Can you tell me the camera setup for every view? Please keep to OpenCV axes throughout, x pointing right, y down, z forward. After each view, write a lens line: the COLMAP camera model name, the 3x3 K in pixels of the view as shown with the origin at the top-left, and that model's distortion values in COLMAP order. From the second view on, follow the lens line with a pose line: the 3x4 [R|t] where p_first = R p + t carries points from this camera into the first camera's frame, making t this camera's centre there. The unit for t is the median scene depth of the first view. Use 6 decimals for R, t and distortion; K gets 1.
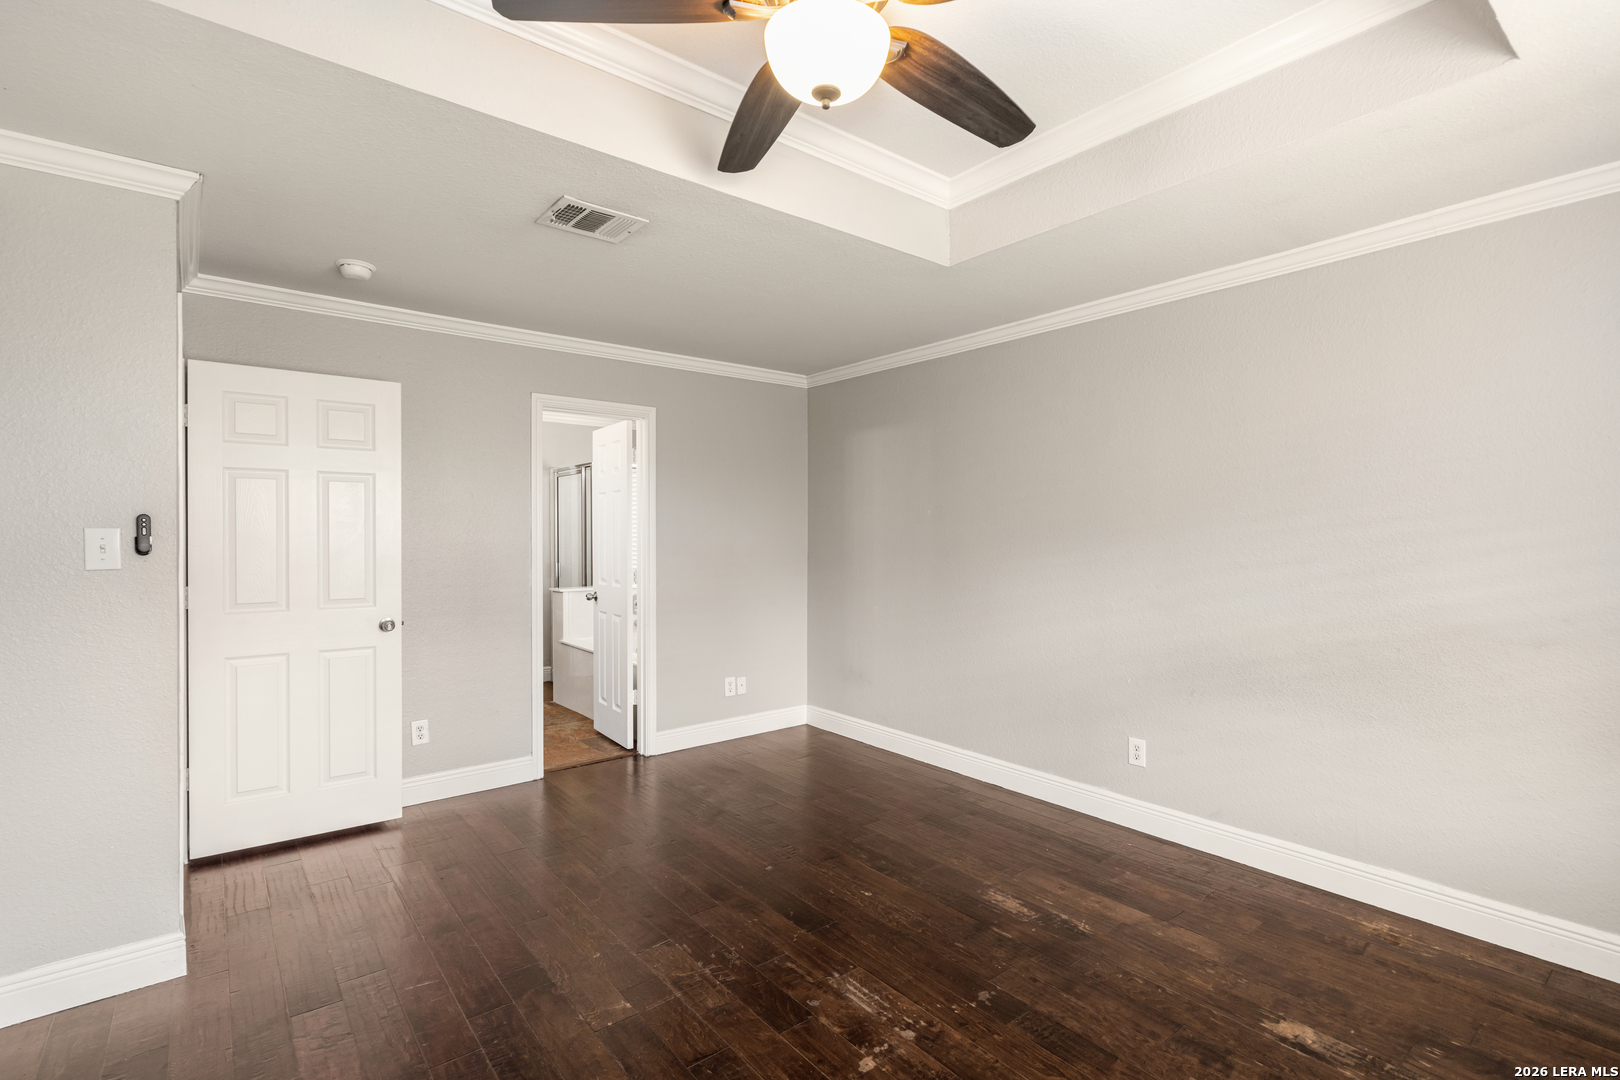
lens RADIAL K [[754.9, 0, 809.4], [0, 754.9, 530.2], [0, 0, 1]] dist [-0.001553, 0.000901]
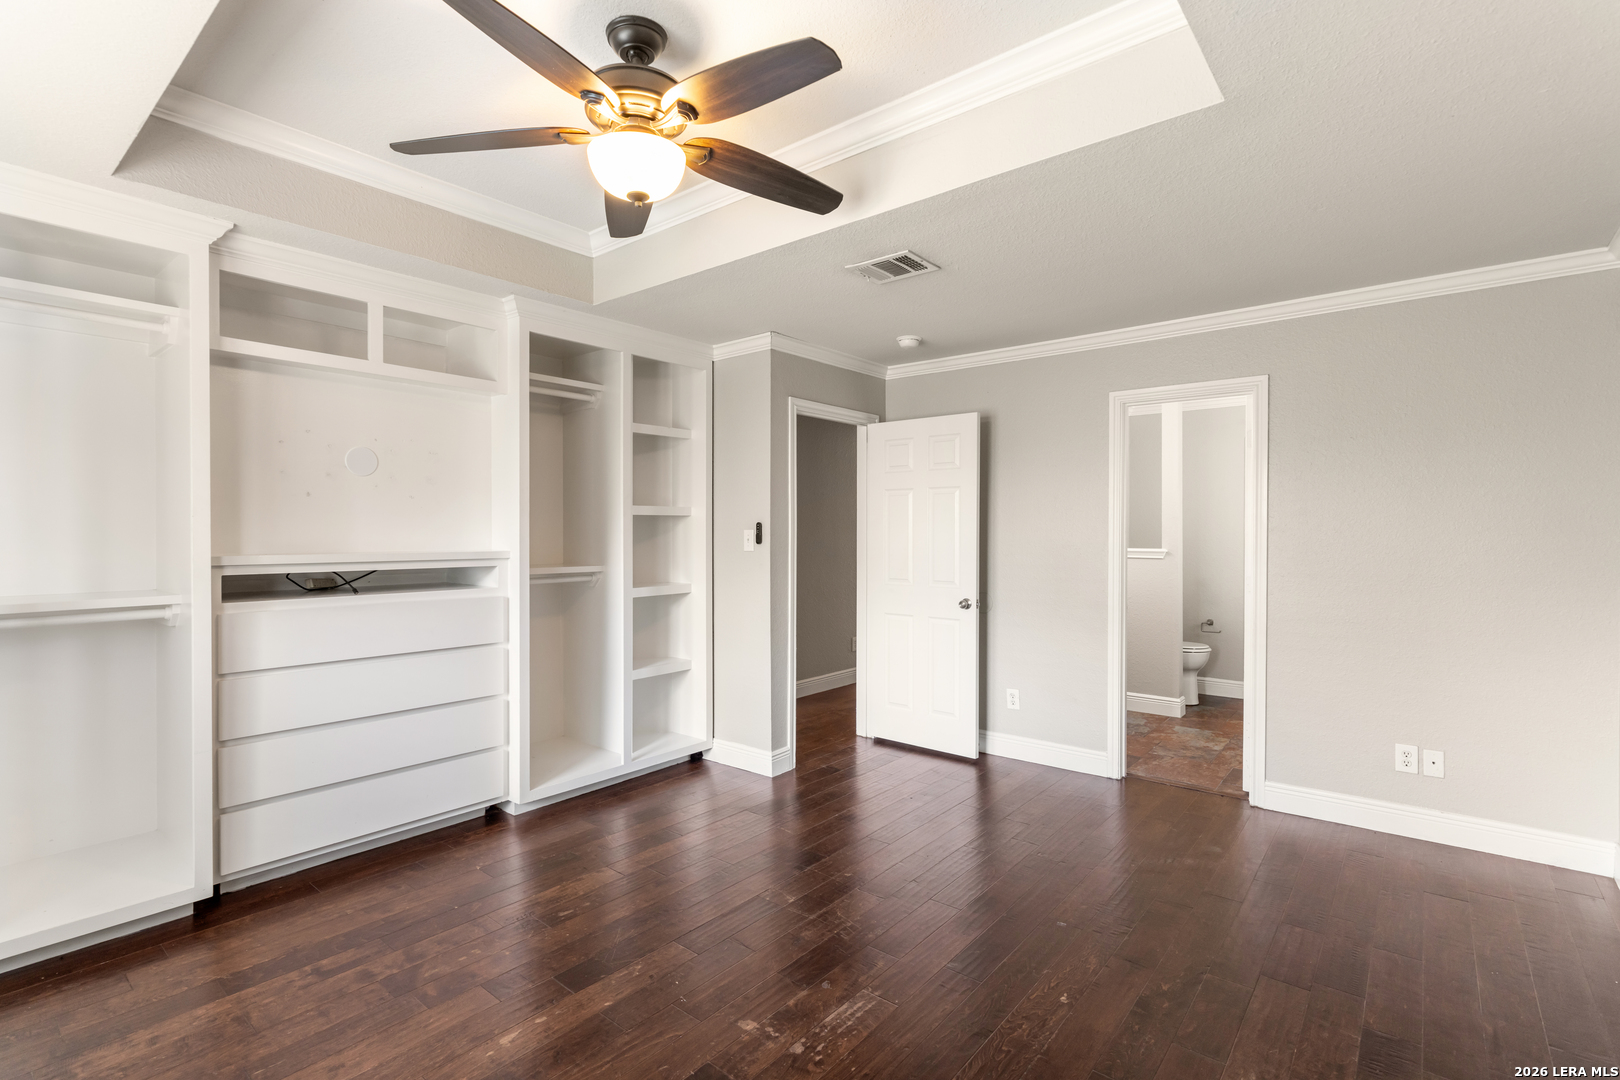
lens RADIAL K [[754.9, 0, 809.4], [0, 754.9, 530.2], [0, 0, 1]] dist [-0.001553, 0.000901]
pose [[0.206605, -0.001085, -0.978424, 0.534524], [0.005578, 0.999984, 0.000069, -0.000893], [0.978408, -0.005472, 0.206608, 0.400918]]
